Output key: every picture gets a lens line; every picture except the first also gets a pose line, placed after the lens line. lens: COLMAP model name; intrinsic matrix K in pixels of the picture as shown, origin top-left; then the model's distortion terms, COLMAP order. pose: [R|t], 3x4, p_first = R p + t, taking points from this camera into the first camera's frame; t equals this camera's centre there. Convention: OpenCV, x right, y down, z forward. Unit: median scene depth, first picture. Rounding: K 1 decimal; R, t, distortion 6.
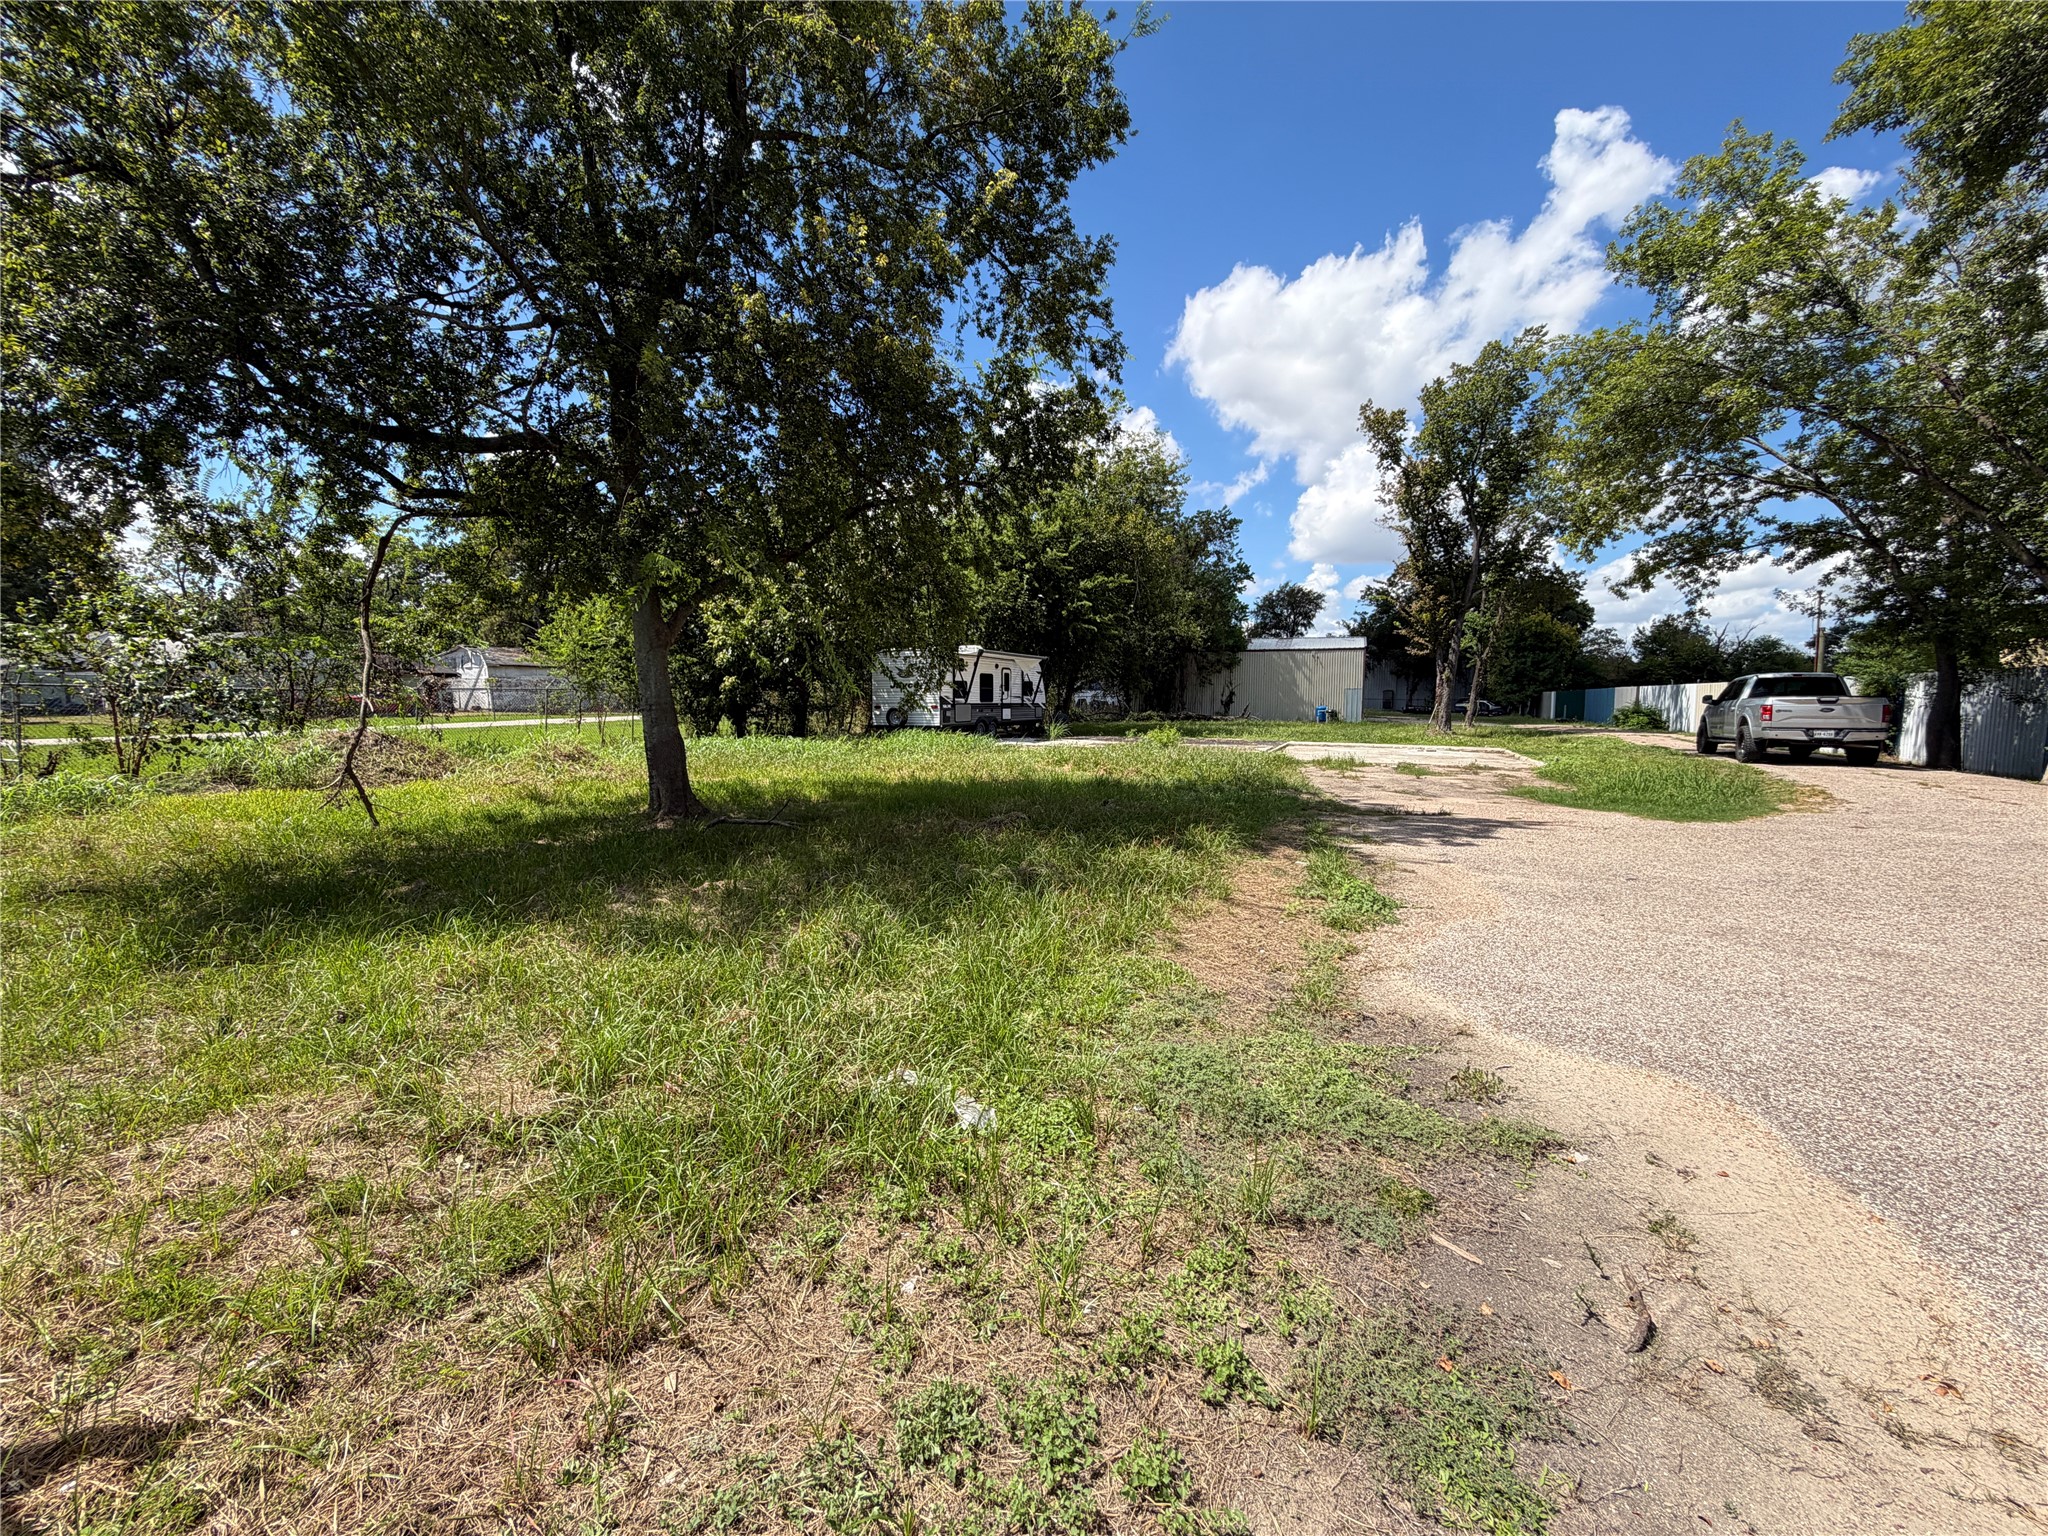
lens RADIAL K [[815.8, 0, 1014.7], [0, 815.8, 771.1], [0, 0, 1]] dist [-0.000682, 0.000170]
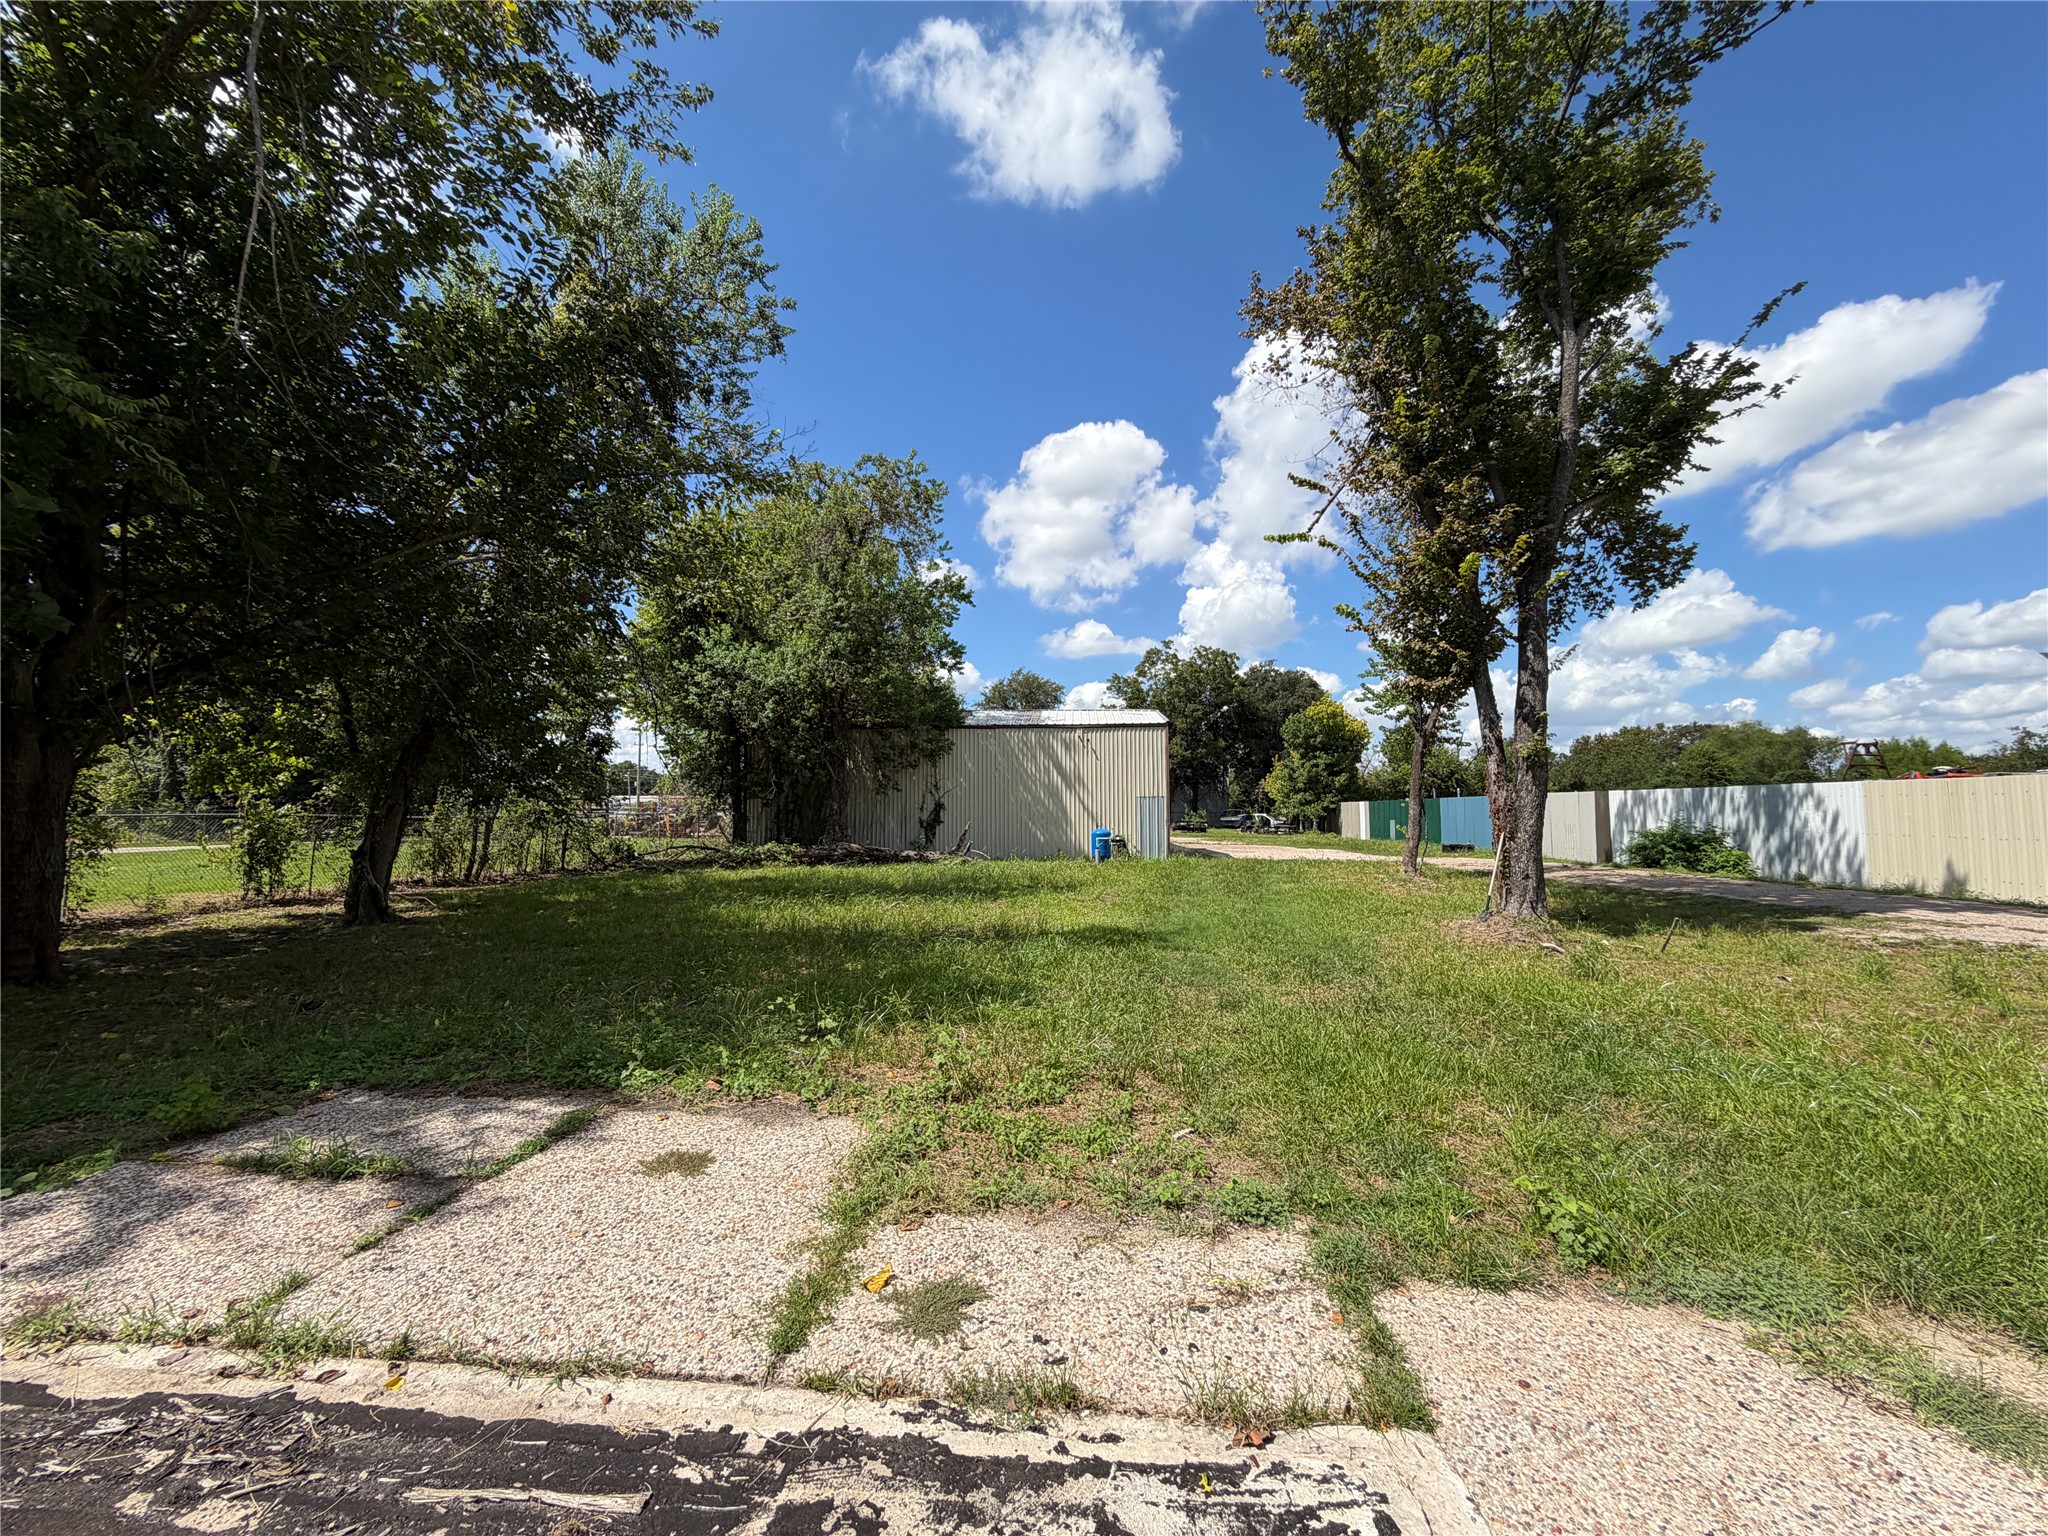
lens RADIAL K [[815.8, 0, 1011.9], [0, 815.8, 766.2], [0, 0, 1]] dist [-0.000682, 0.000170]
pose [[0.951674, 0.010283, 0.306939, 0.154319], [0.034196, 0.989677, -0.139180, -0.047465], [-0.305201, 0.142950, 0.941497, 0.500871]]
